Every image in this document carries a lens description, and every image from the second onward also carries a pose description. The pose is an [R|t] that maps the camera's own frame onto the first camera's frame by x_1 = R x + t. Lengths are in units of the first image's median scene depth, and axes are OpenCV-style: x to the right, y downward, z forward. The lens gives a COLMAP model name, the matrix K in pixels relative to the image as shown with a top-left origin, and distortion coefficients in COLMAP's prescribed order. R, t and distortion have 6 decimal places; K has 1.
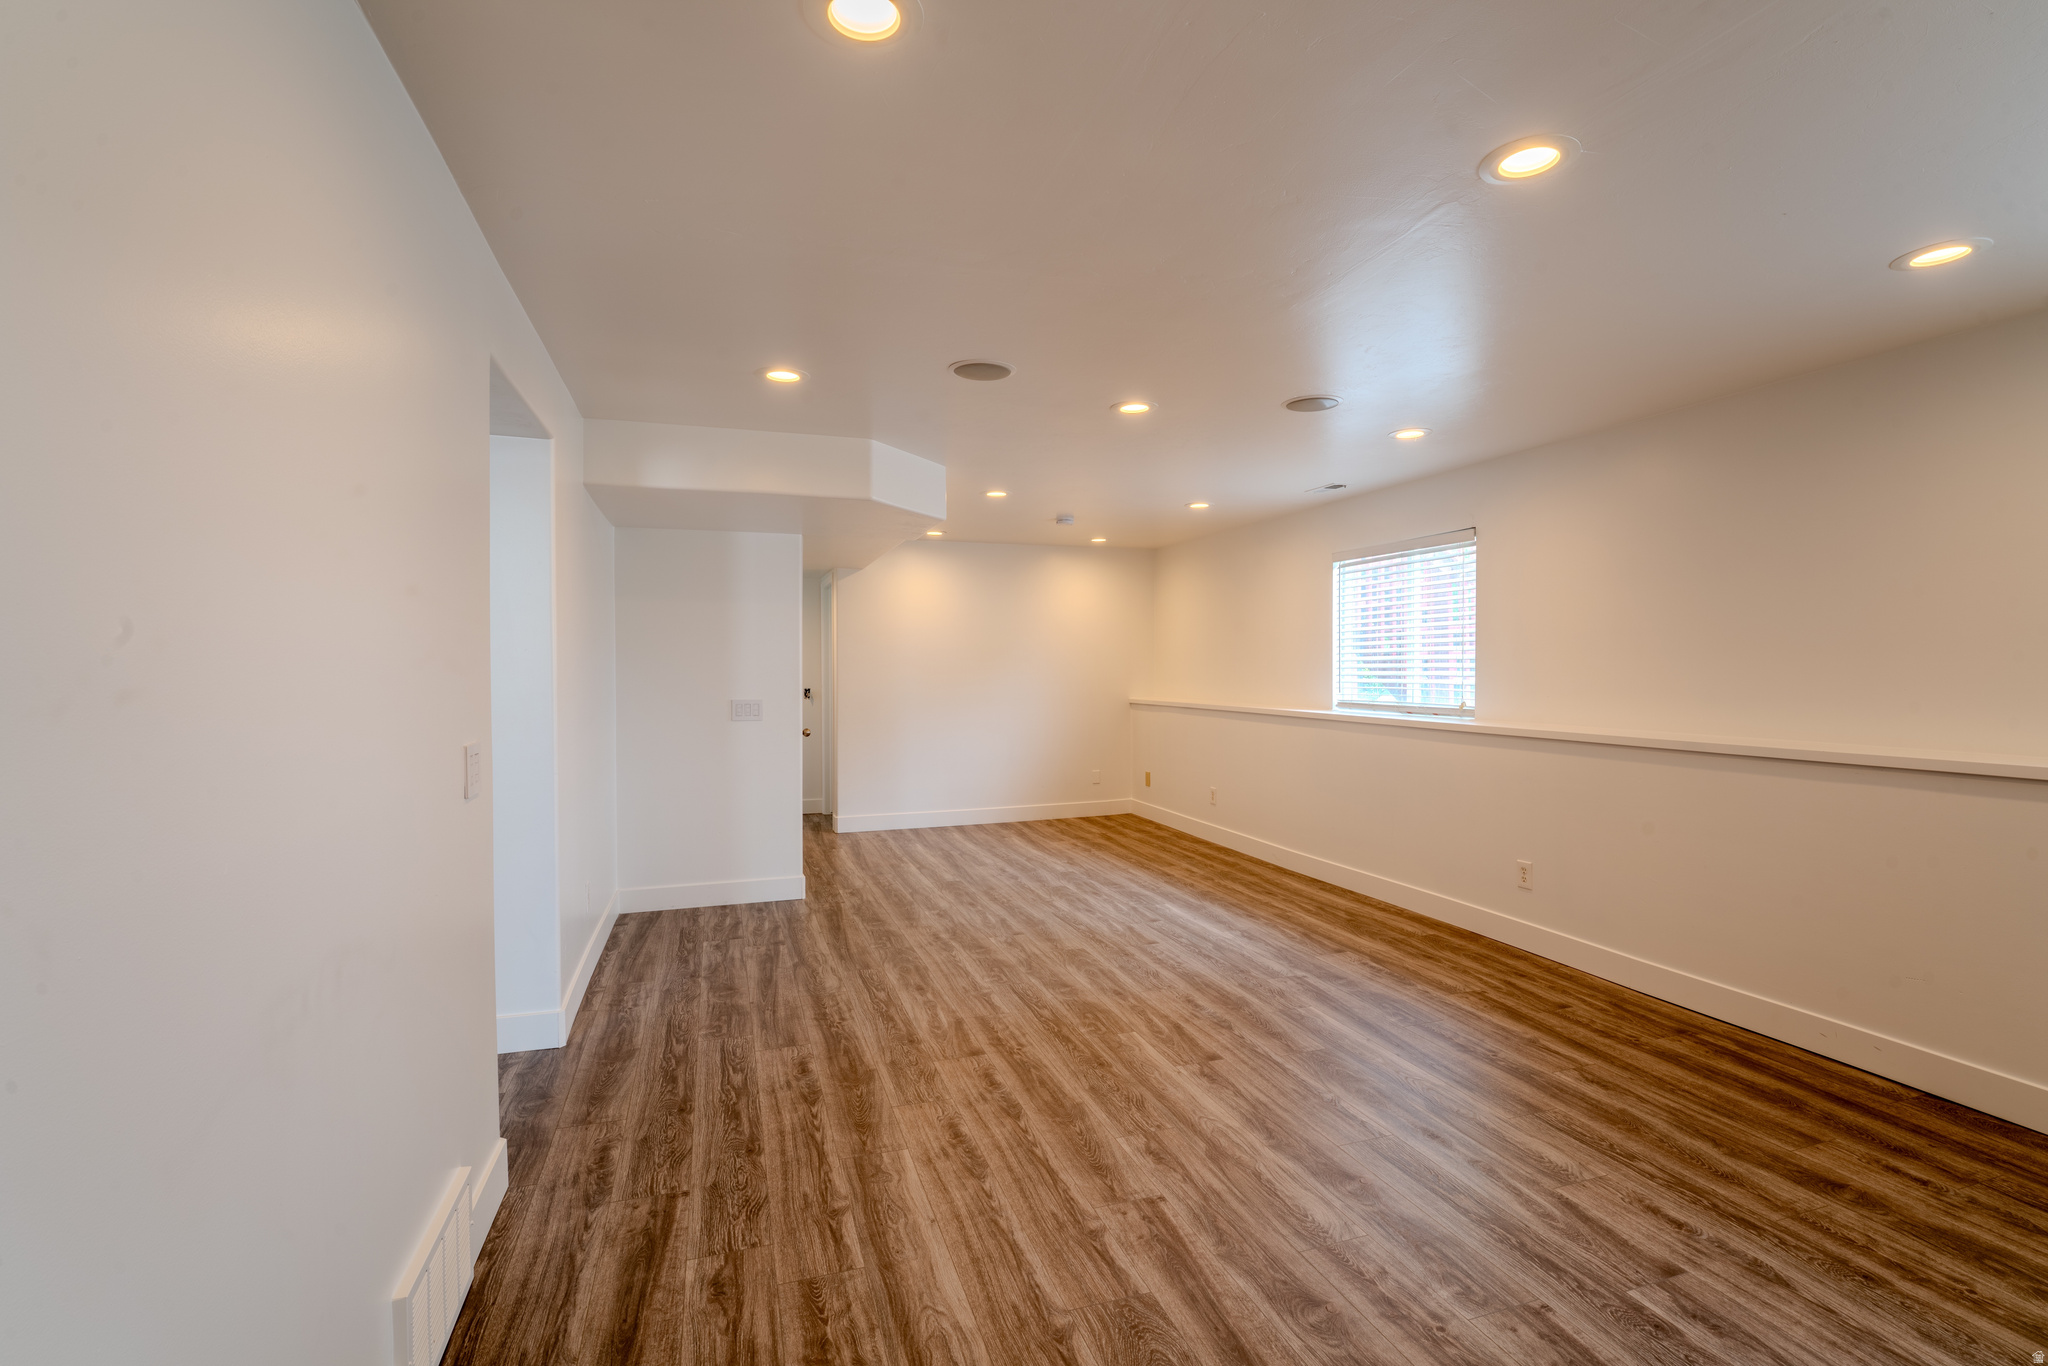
lens RADIAL K [[934.4, 0, 1026.7], [0, 934.4, 680.7], [0, 0, 1]] dist [-0.012605, -0.000066]
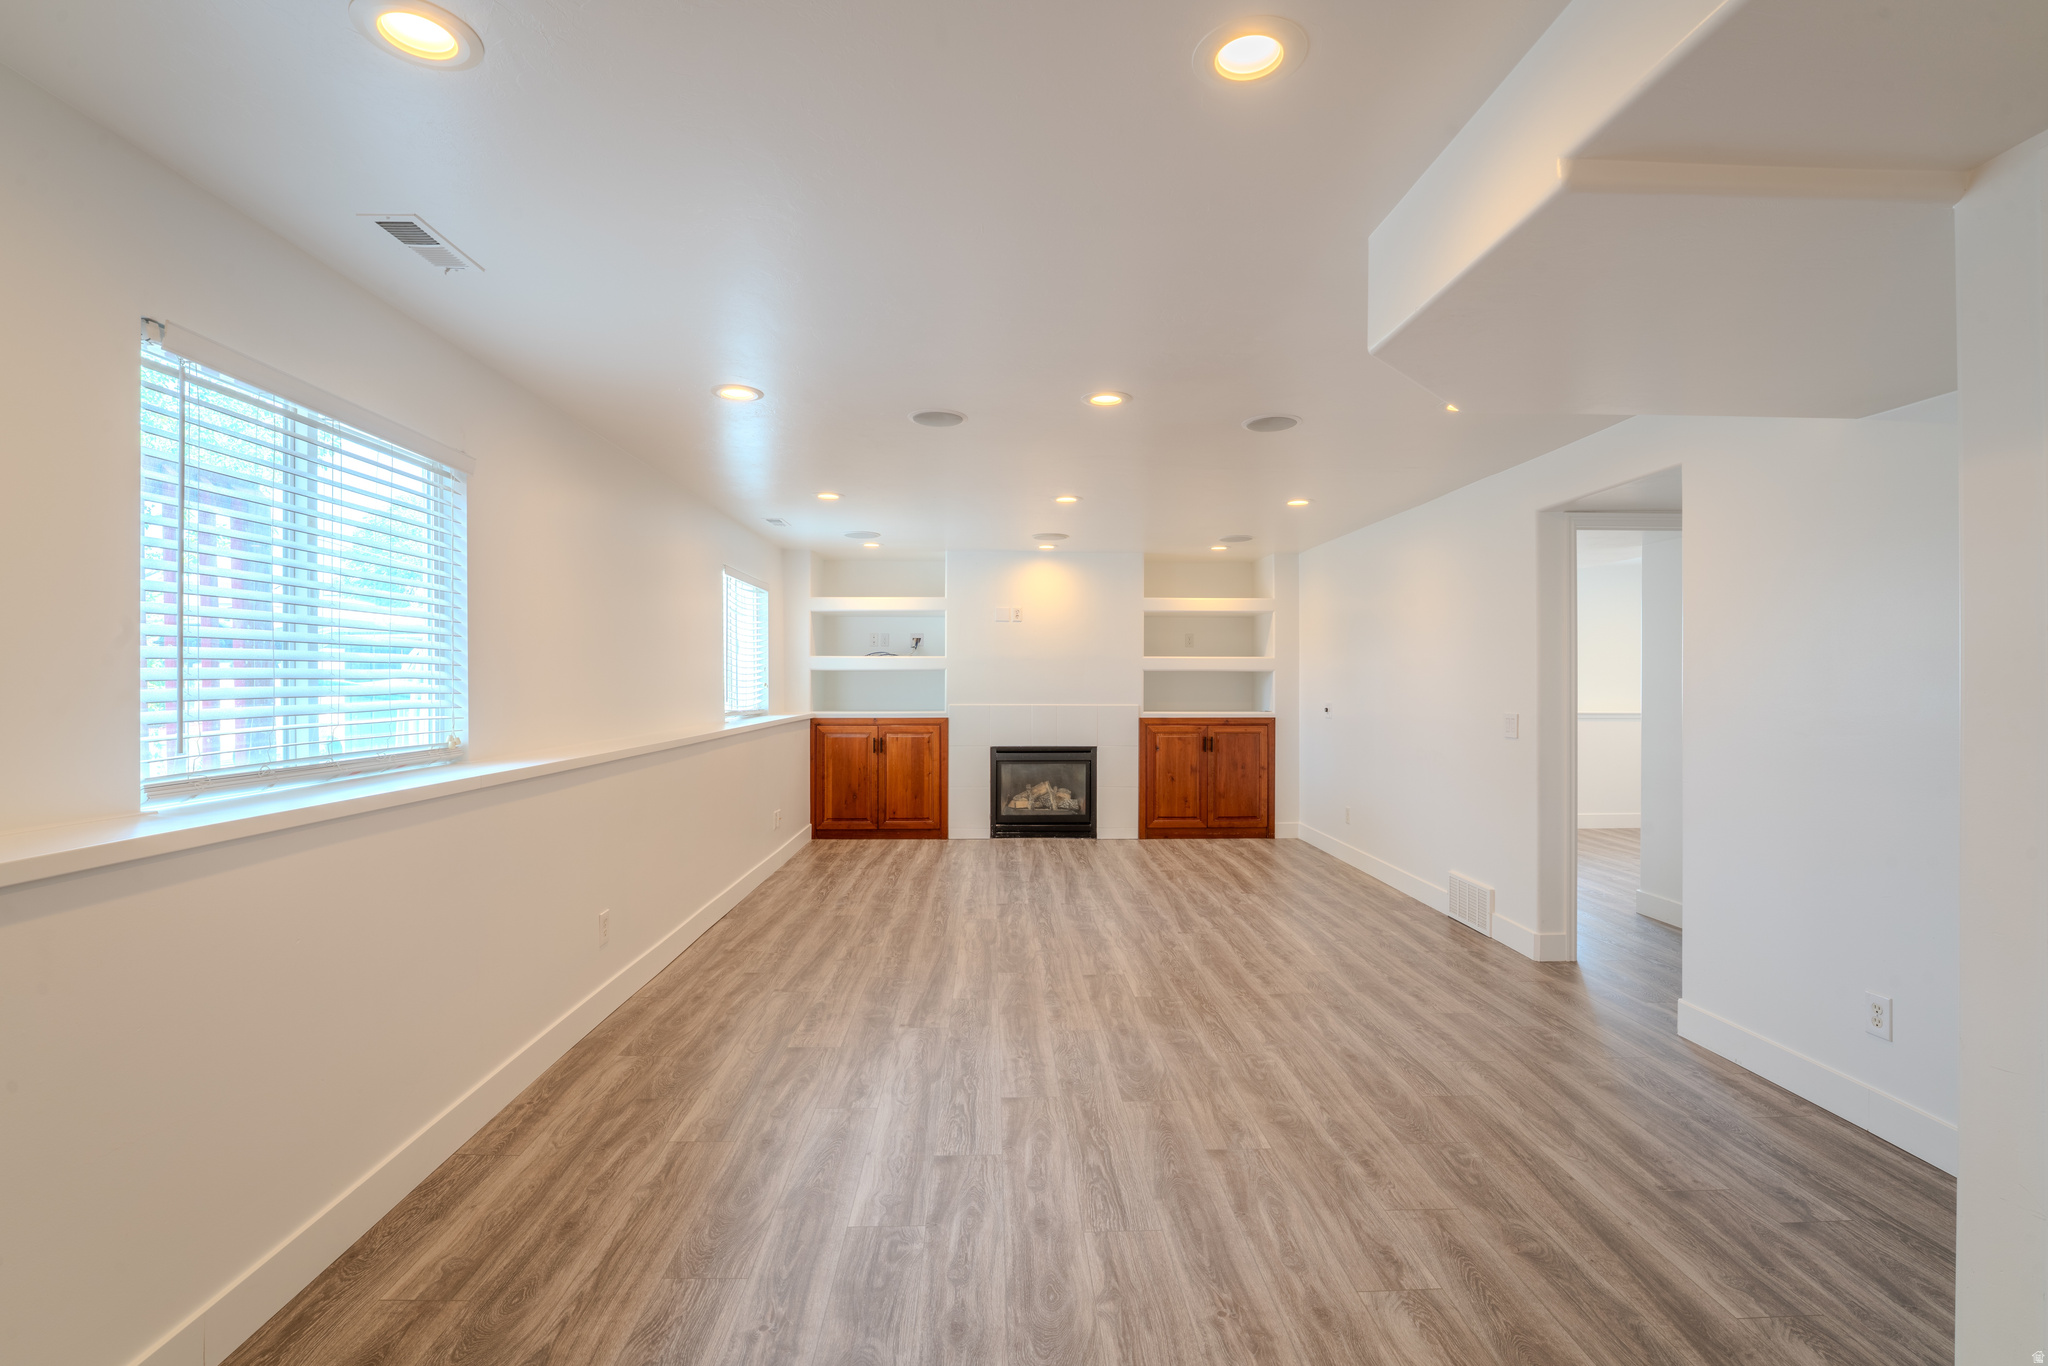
lens RADIAL K [[942.9, 0, 1024.0], [0, 942.9, 683.0], [0, 0, 1]] dist [-0.002876, -0.000779]
pose [[-0.960007, -0.001620, 0.279971, -0.065336], [0.003213, 0.999854, 0.016804, -0.024448], [-0.279957, 0.017032, -0.959861, 1.837482]]
